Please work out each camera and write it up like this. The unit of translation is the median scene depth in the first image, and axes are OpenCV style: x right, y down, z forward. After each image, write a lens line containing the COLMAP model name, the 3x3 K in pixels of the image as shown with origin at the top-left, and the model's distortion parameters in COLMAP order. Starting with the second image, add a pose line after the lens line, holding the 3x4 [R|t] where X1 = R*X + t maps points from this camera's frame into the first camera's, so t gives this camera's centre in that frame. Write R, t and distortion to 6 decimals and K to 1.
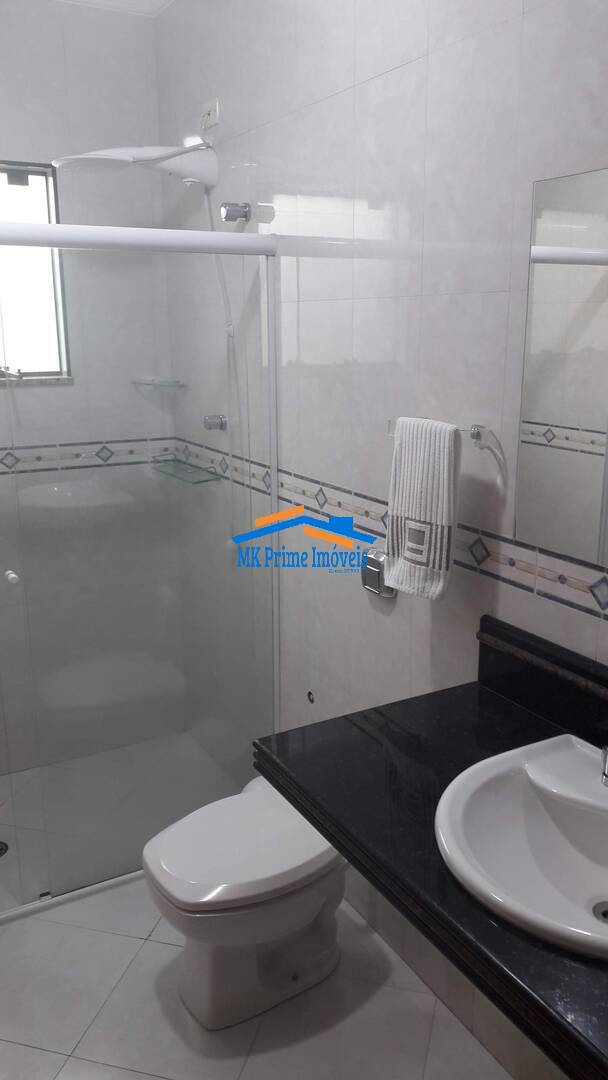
lens RADIAL K [[867.2, 0, 303.3], [0, 867.2, 521.2], [0, 0, 1]] dist [0.112653, -0.148525]
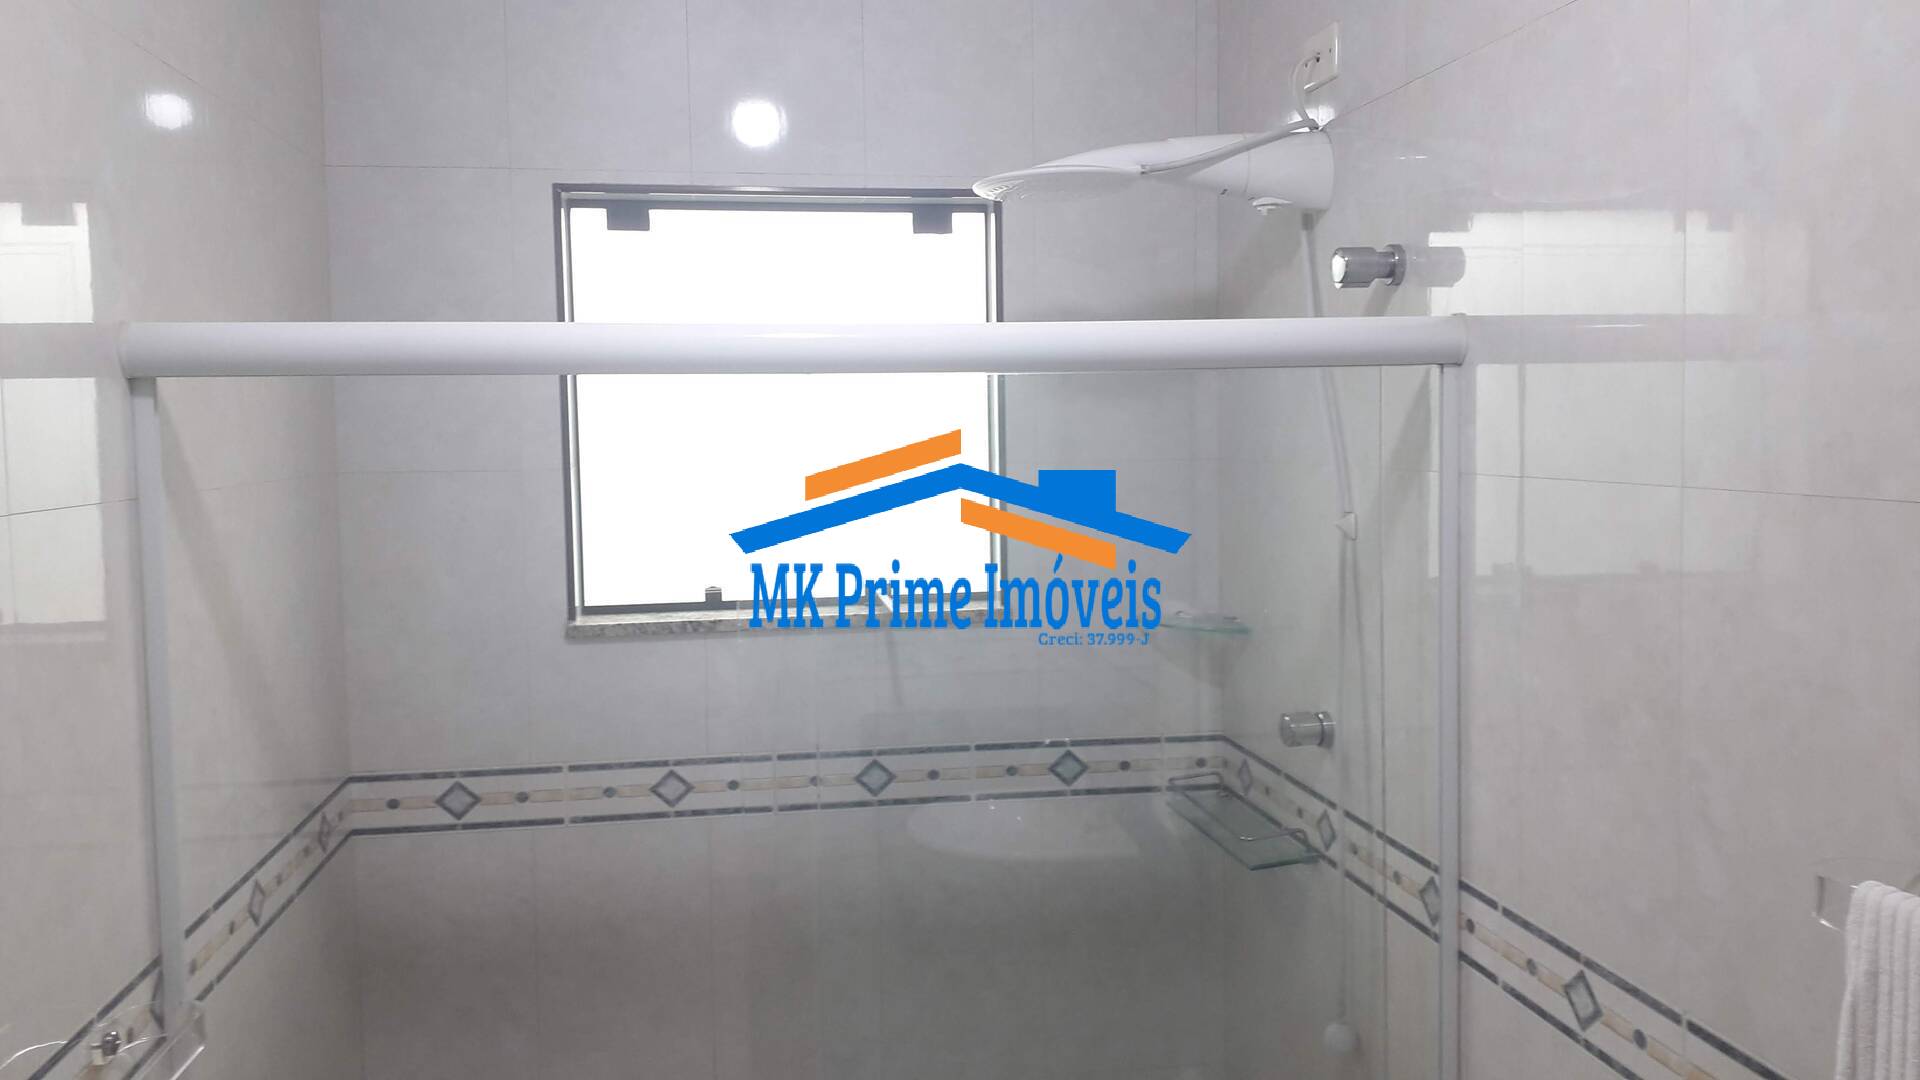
lens RADIAL K [[1541.6, 0, 960.0], [0, 1541.6, 540.0], [0, 0, 1]] dist [0.112653, -0.148525]
pose [[0.940249, 0.015344, -0.340143, -0.003500], [-0.065591, 0.988435, -0.136723, -0.094844], [0.334111, 0.150864, 0.930382, 0.226721]]
